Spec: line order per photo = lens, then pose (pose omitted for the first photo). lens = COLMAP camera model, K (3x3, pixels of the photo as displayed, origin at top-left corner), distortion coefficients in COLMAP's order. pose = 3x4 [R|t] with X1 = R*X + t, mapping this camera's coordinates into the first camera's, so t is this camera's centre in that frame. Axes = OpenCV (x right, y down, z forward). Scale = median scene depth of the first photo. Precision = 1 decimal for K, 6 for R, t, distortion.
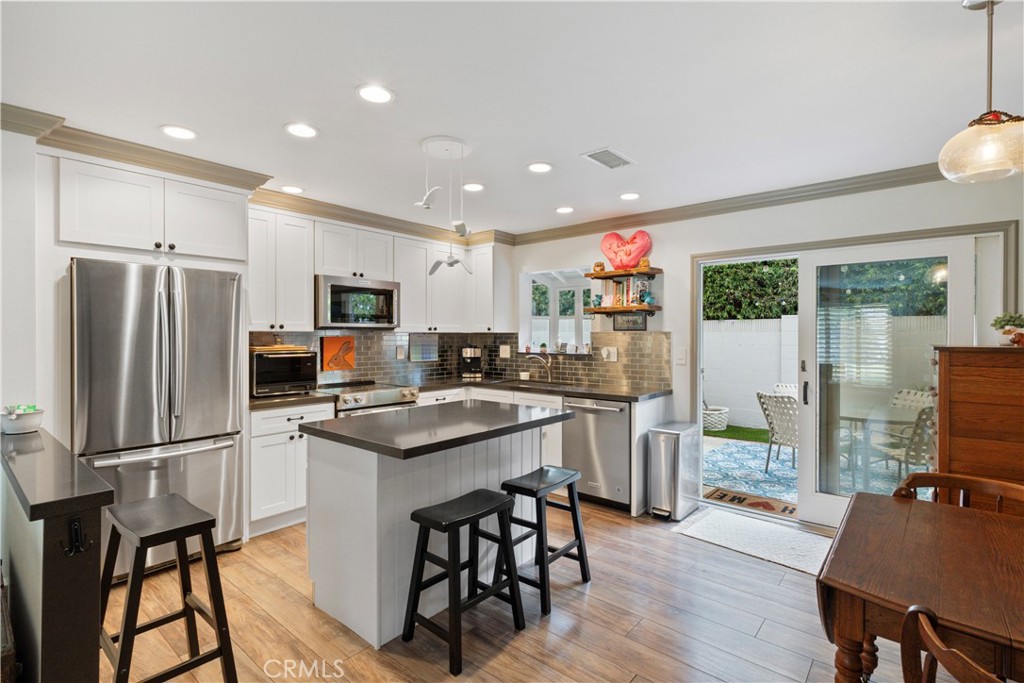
lens RADIAL K [[482.6, 0, 509.8], [0, 482.6, 336.7], [0, 0, 1]] dist [0.000511, 0.000307]
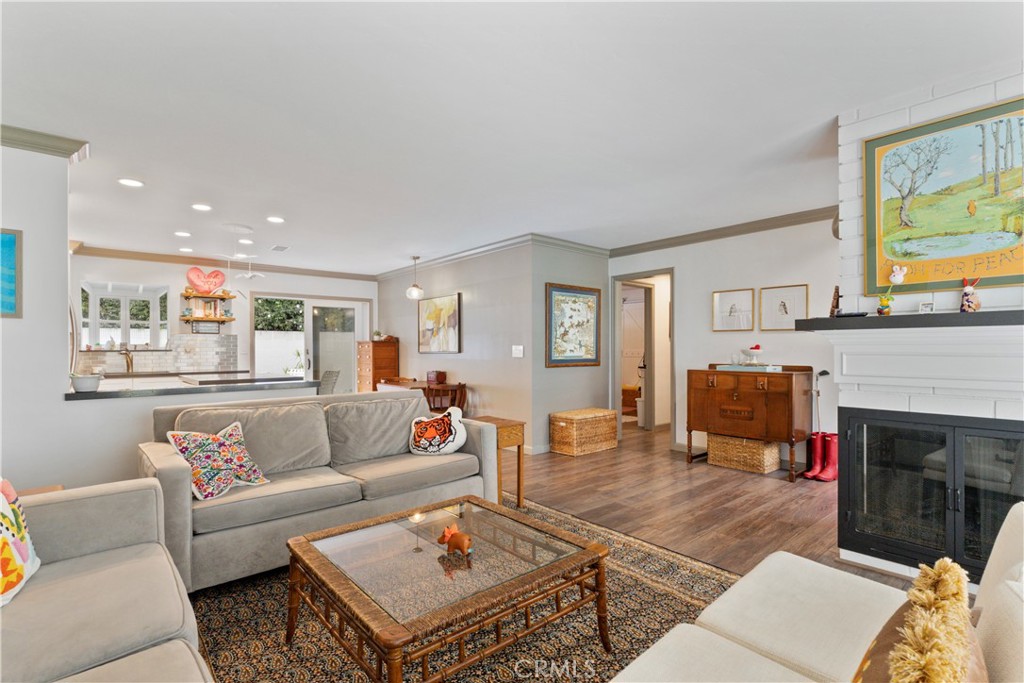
lens RADIAL K [[488.4, 0, 514.0], [0, 488.4, 344.2], [0, 0, 1]] dist [-0.003185, 0.001106]
pose [[0.151150, 0.010272, 0.988458, -1.095677], [0.010587, 0.999872, -0.012009, 0.048600], [-0.988454, 0.012280, 0.151022, -0.187059]]
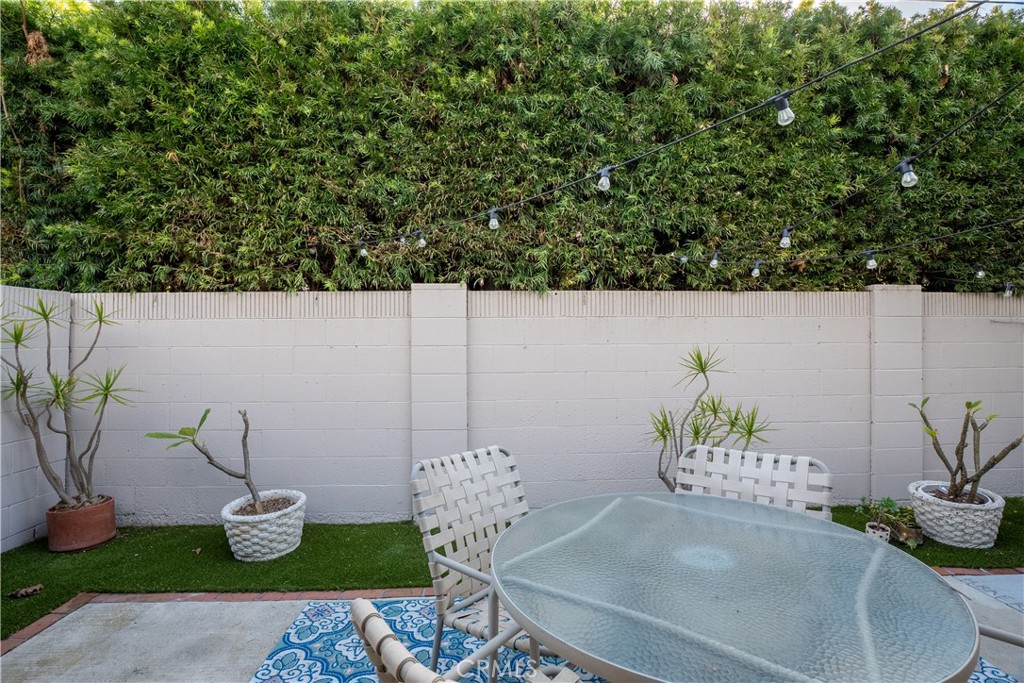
lens RADIAL K [[486.1, 0, 512.0], [0, 486.1, 341.5], [0, 0, 1]] dist [-0.037627, 0.000218]
pose [[0.728963, -0.004011, 0.684542, 0.489979], [0.006993, 0.999974, -0.001587, 0.024097], [-0.684518, 0.005944, 0.728972, 0.932102]]
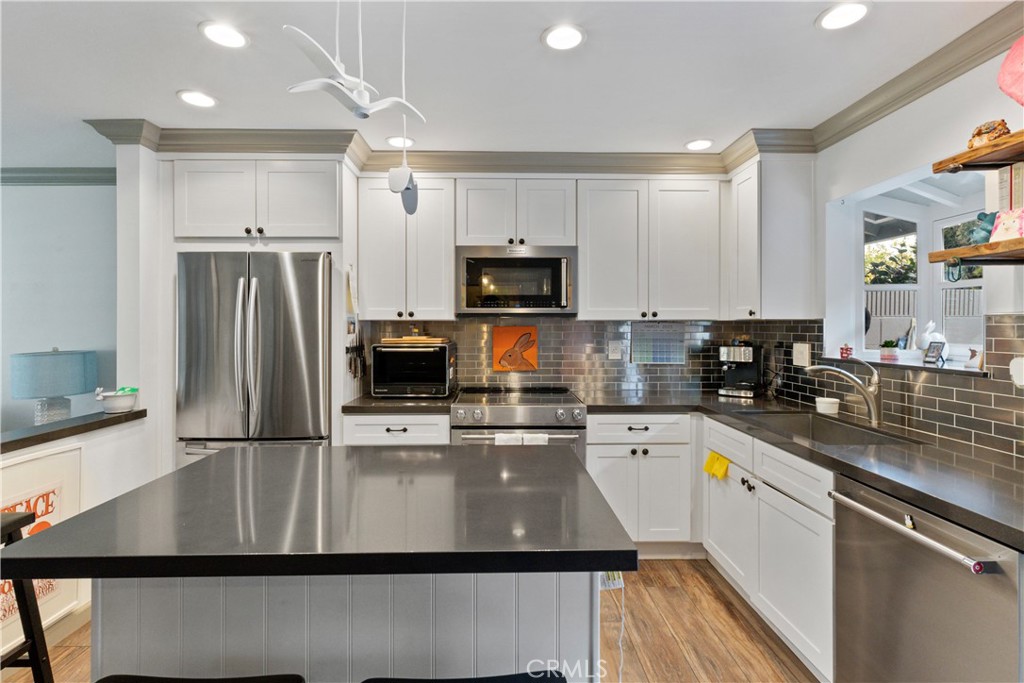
lens RADIAL K [[489.8, 0, 506.7], [0, 489.8, 325.7], [0, 0, 1]] dist [-0.001132, 0.000471]
pose [[0.662264, -0.000036, -0.749270, 0.214573], [-0.001267, 0.999999, -0.001167, -0.000402], [0.749269, 0.001722, 0.662263, 0.468776]]
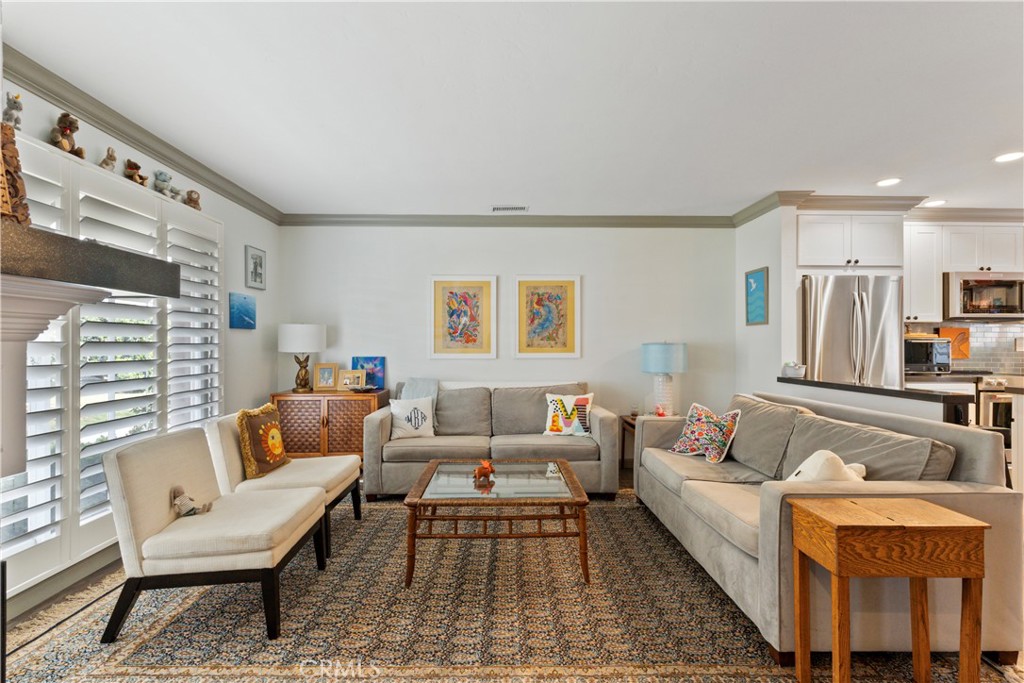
lens RADIAL K [[486.5, 0, 510.2], [0, 486.5, 343.2], [0, 0, 1]] dist [-0.001682, 0.001435]
pose [[0.664276, -0.002248, -0.747484, -0.194812], [-0.005180, 0.999958, -0.007610, 0.047337], [0.747469, 0.008928, 0.664236, -0.471469]]
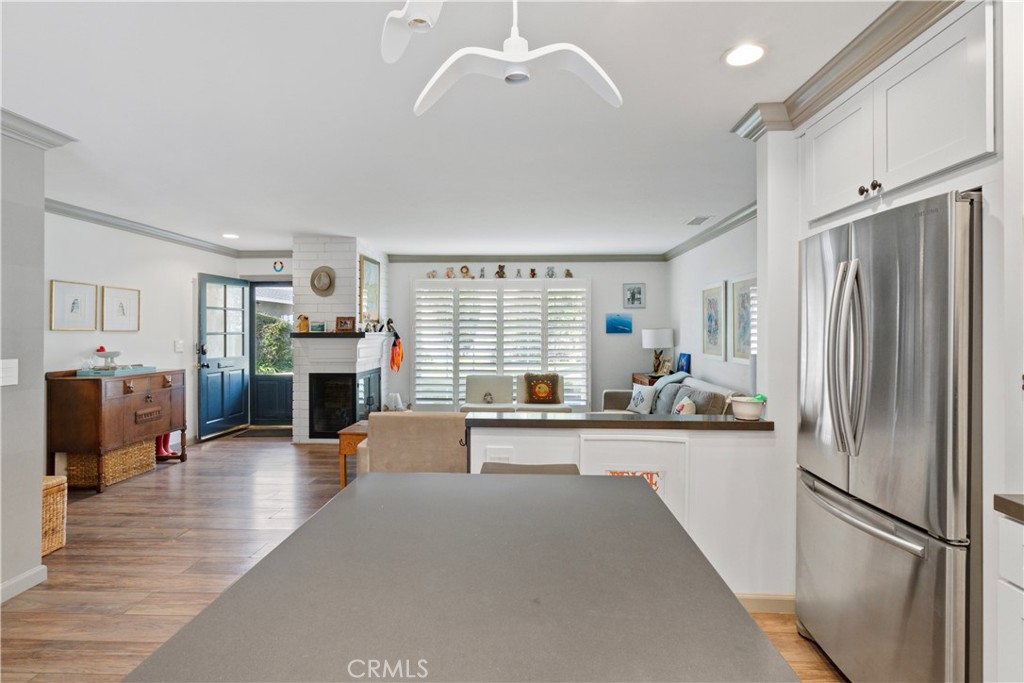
lens RADIAL K [[487.2, 0, 514.0], [0, 487.2, 328.5], [0, 0, 1]] dist [-0.000262, 0.000511]
pose [[-0.785636, -0.001843, -0.618686, 0.031124], [-0.004828, 0.999983, 0.003152, -0.001784], [0.618670, 0.005463, -0.785632, 0.776005]]
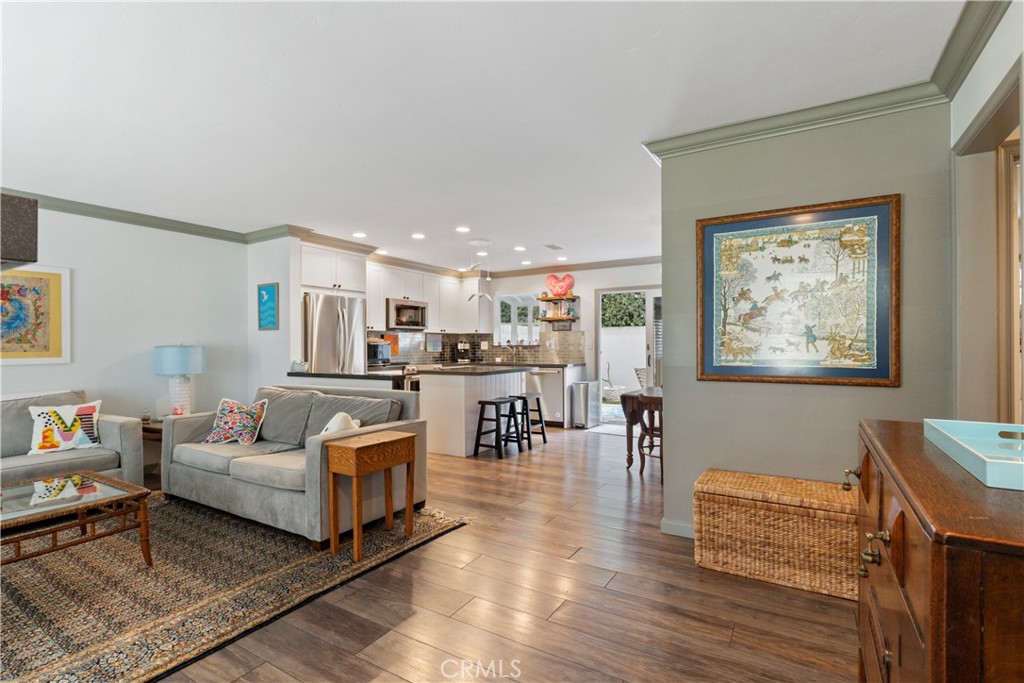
lens RADIAL K [[486.5, 0, 510.2], [0, 486.5, 343.2], [0, 0, 1]] dist [-0.001682, 0.001435]
pose [[0.988486, -0.005779, 0.151203, -0.198729], [0.007468, 0.999916, -0.010605, 0.048746], [-0.151129, 0.011612, 0.988446, -0.695644]]
